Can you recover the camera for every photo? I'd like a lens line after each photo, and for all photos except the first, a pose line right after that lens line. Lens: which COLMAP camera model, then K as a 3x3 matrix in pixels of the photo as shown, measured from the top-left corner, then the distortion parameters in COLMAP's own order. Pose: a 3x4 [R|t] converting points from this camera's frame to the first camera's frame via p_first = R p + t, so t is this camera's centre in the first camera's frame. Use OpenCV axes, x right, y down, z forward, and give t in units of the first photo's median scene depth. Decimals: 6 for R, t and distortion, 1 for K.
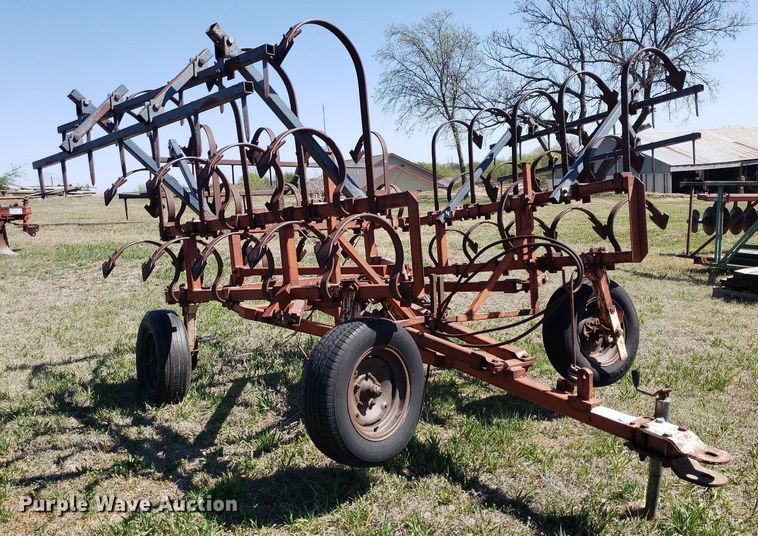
lens RADIAL K [[632.0, 0, 379.0], [0, 632.0, 268.0], [0, 0, 1]] dist [0.030049, -0.015328]
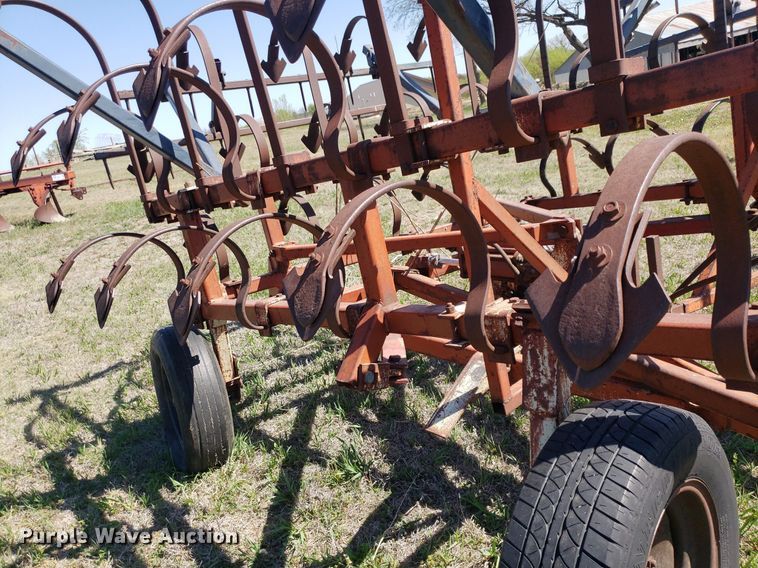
lens RADIAL K [[567.5, 0, 379.2], [0, 567.5, 279.4], [0, 0, 1]] dist [0.027621, -0.004259]
pose [[0.989896, -0.121561, -0.072995, -0.087100], [0.132087, 0.977748, 0.162979, -0.051404], [0.051559, -0.170974, 0.983926, 0.458527]]
